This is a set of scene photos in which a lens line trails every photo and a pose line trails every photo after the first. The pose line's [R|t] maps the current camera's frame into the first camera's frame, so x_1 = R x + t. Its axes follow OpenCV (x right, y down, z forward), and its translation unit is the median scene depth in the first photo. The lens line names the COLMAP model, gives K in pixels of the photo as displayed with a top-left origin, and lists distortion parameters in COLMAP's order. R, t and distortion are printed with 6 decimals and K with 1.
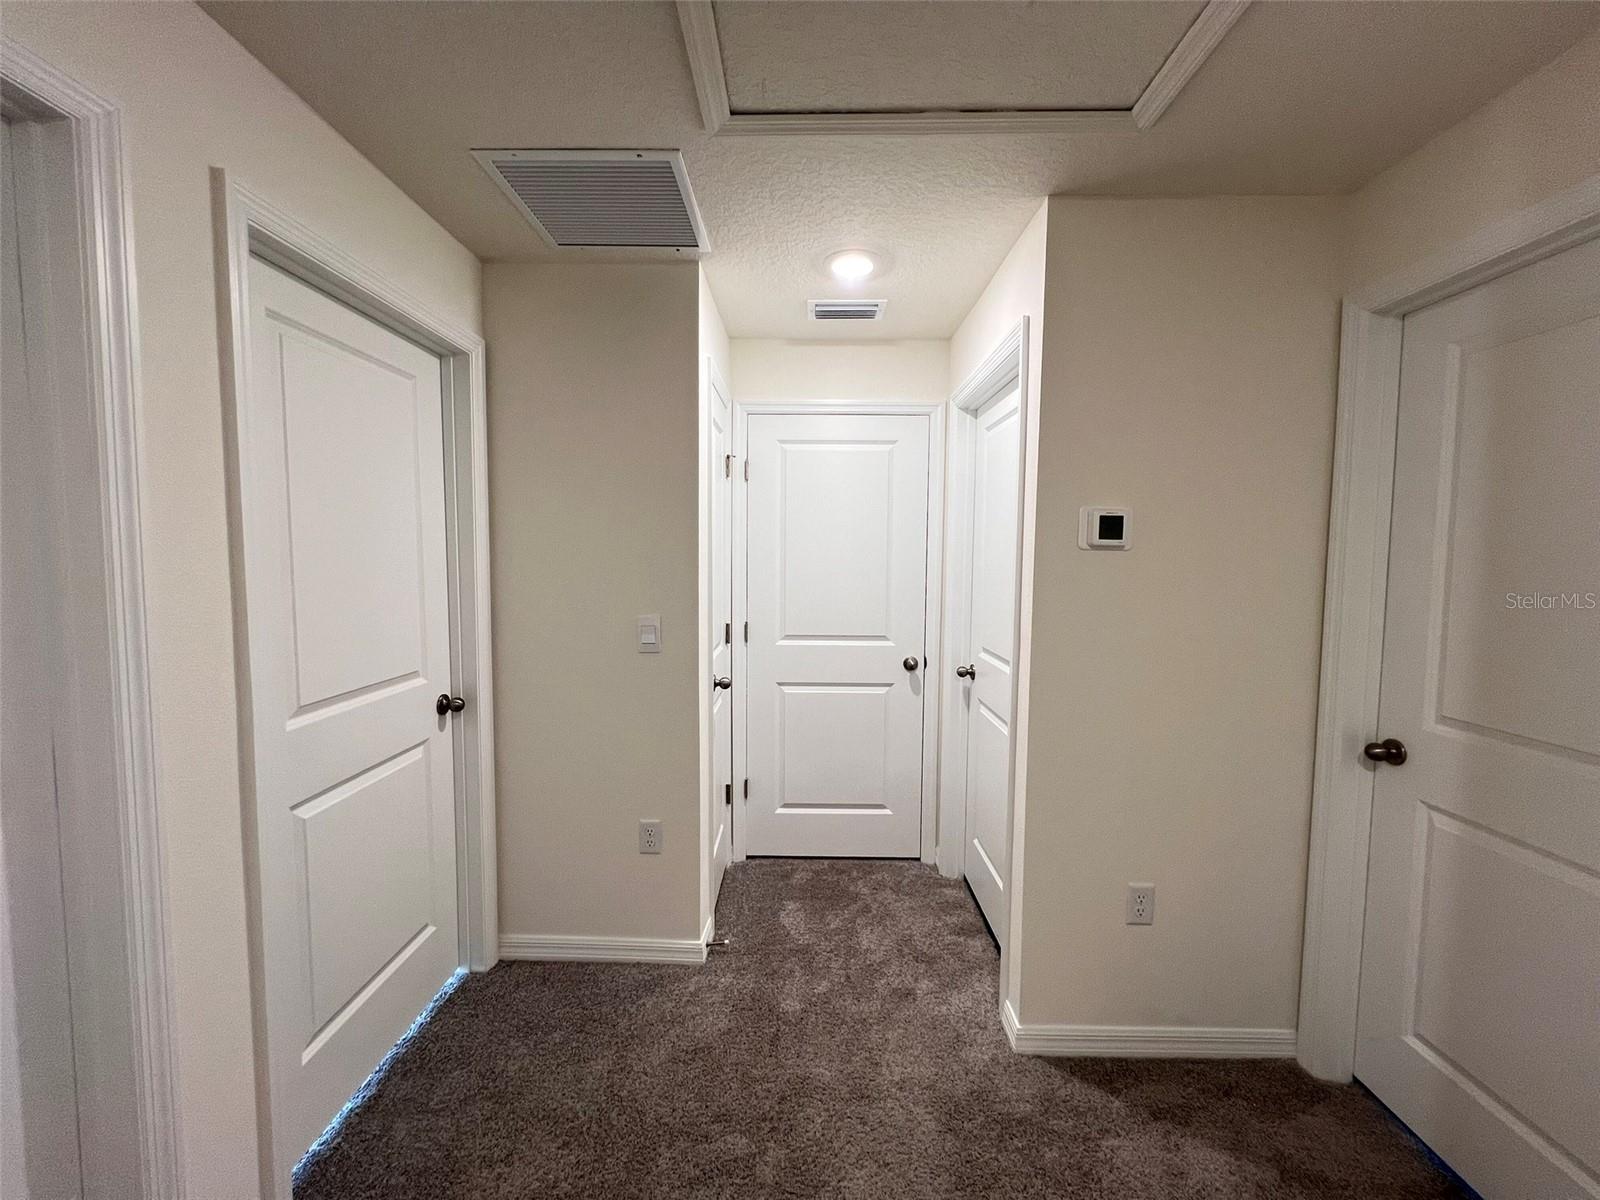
lens RADIAL K [[637.5, 0, 797.2], [0, 637.5, 598.0], [0, 0, 1]] dist [-0.001379, 0.000792]
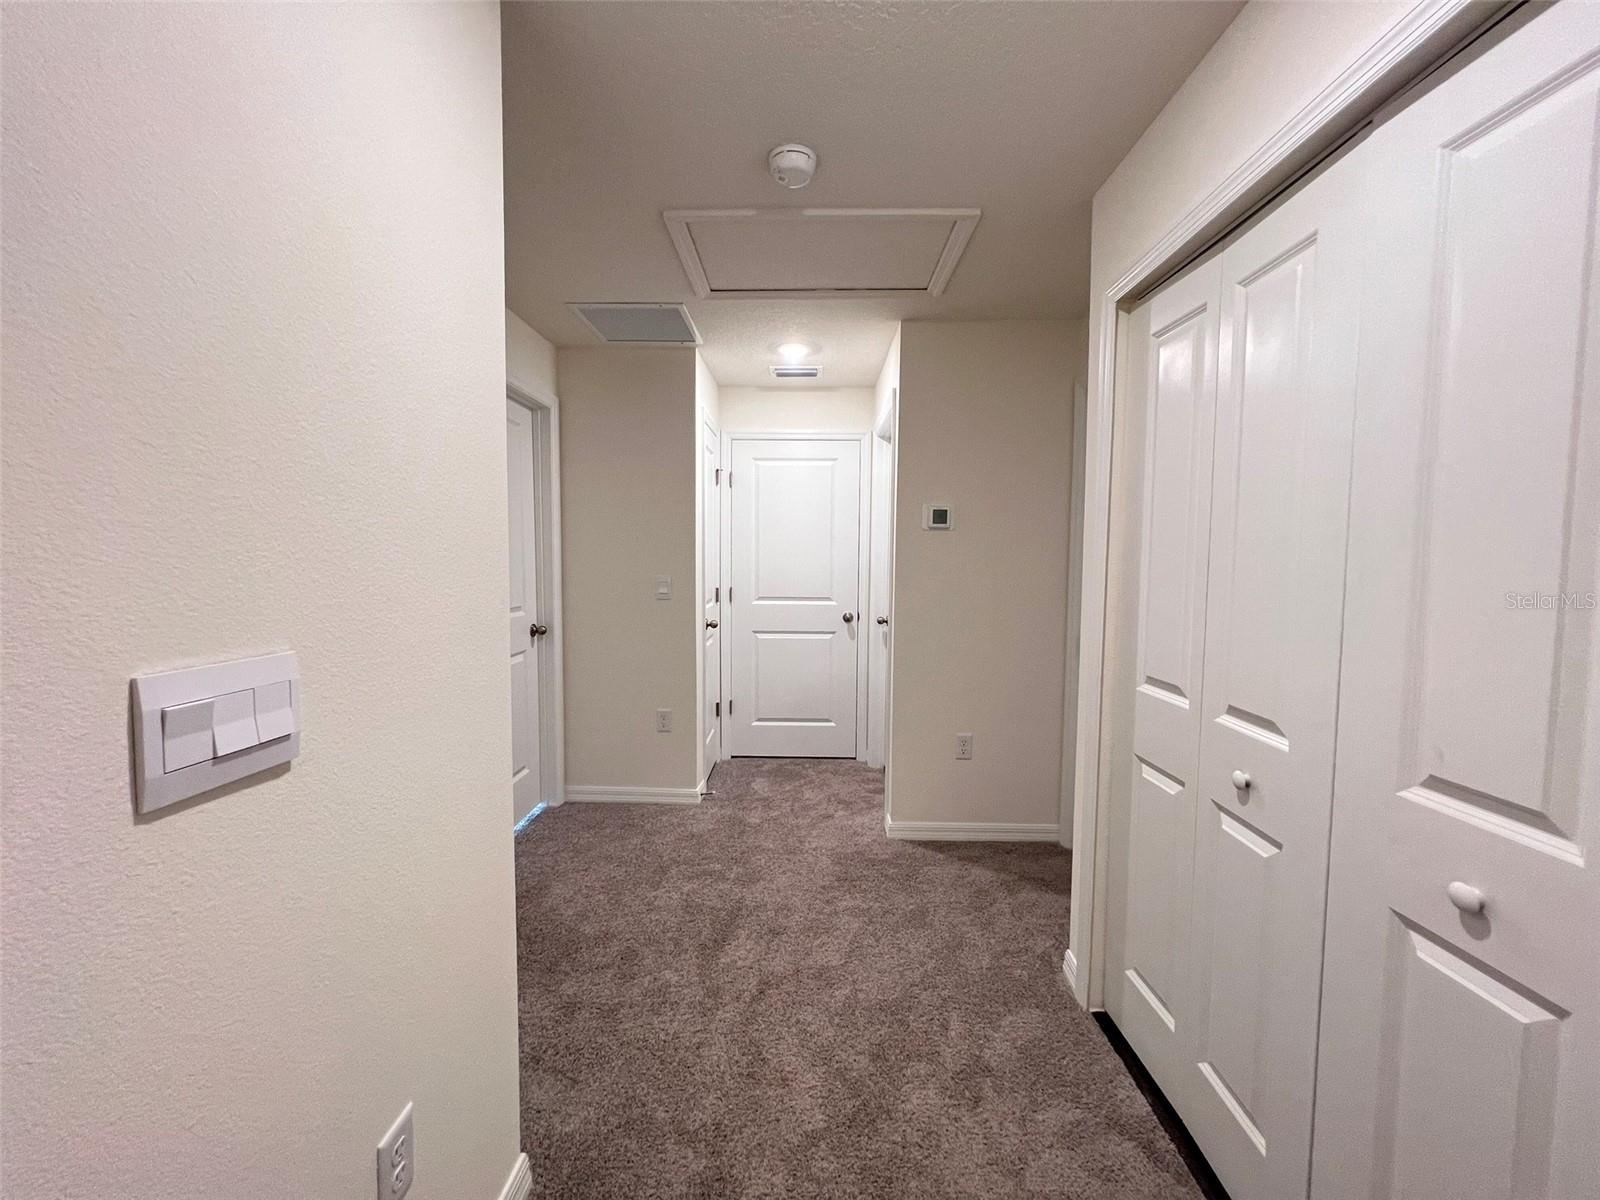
lens RADIAL K [[637.5, 0, 797.0], [0, 637.5, 598.7], [0, 0, 1]] dist [-0.001379, 0.000792]
pose [[0.999981, 0.000265, -0.006229, 0.098137], [-0.000275, 0.999999, -0.001619, 0.084342], [0.006229, 0.001621, 0.999979, -0.528096]]
